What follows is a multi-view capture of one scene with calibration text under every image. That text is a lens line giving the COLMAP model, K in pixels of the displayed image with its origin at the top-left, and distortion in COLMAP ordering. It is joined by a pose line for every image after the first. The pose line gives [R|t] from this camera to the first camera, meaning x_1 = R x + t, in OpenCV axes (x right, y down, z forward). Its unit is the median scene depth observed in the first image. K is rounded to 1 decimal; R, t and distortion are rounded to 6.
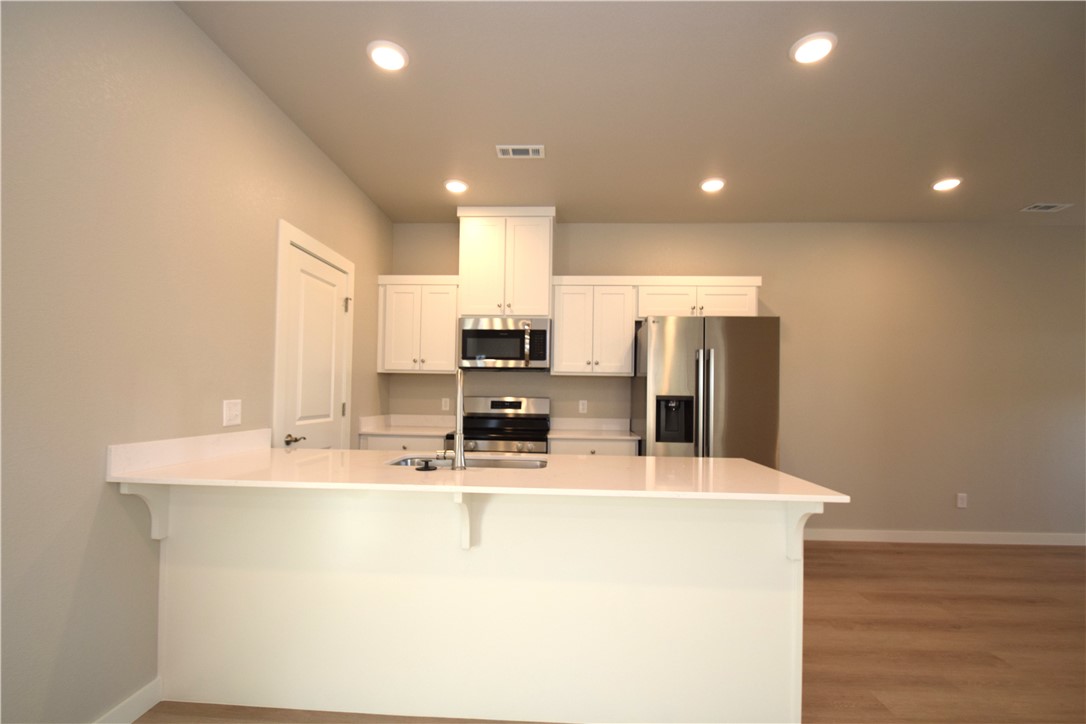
lens RADIAL K [[480.6, 0, 539.3], [0, 480.6, 385.4], [0, 0, 1]] dist [-0.001374, -0.000627]
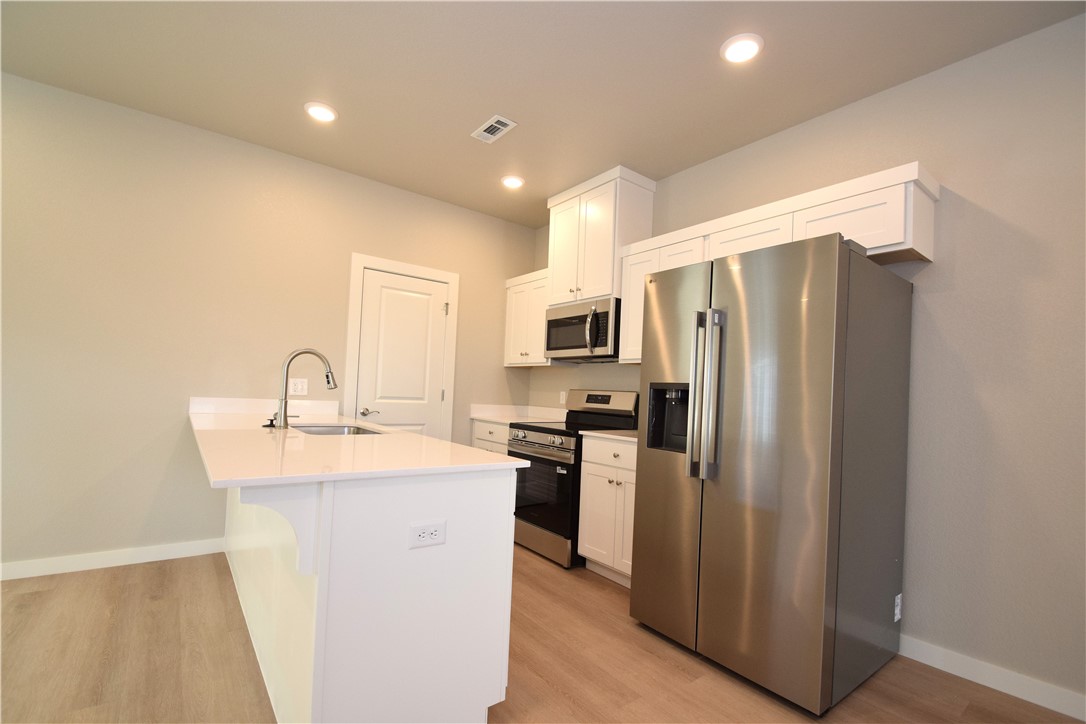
lens RADIAL K [[480.6, 0, 539.3], [0, 480.6, 385.4], [0, 0, 1]] dist [-0.001374, -0.000627]
pose [[0.643373, 0.001984, -0.765551, 0.593809], [-0.022241, 0.999623, -0.016100, 0.034474], [0.765230, 0.027385, 0.643174, 0.355651]]
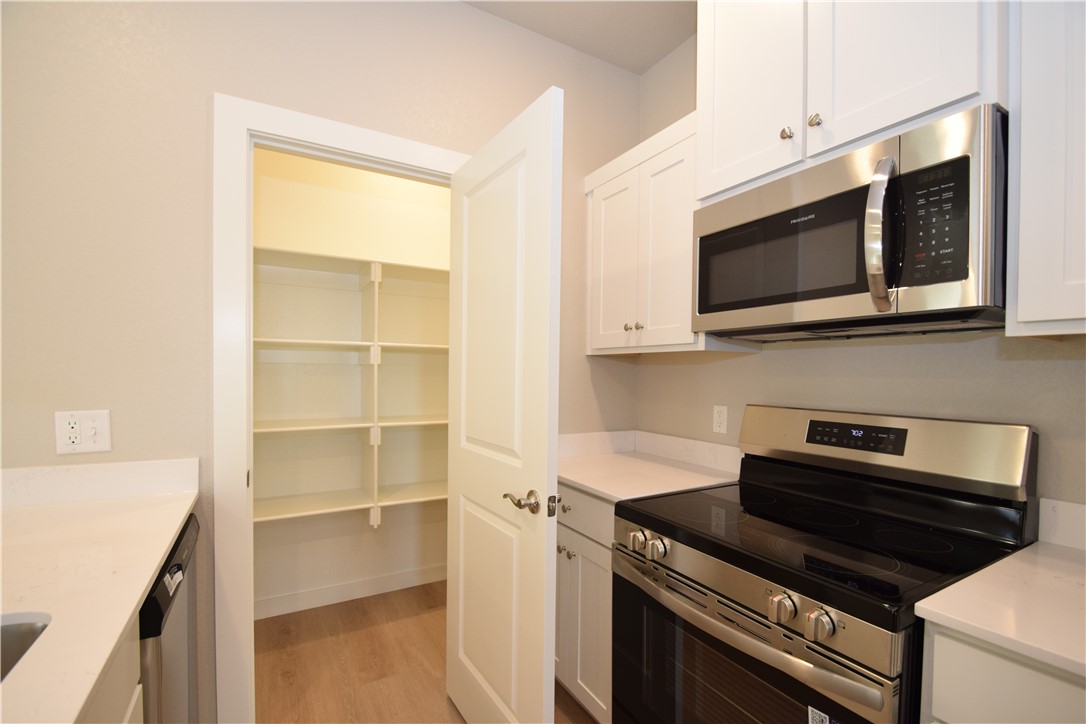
lens RADIAL K [[480.6, 0, 539.3], [0, 480.6, 385.4], [0, 0, 1]] dist [-0.001374, -0.000627]
pose [[0.538259, 0.011808, -0.842696, 0.102700], [0.010193, 0.999737, 0.020519, -0.004252], [0.842718, -0.019634, 0.537998, 0.681276]]
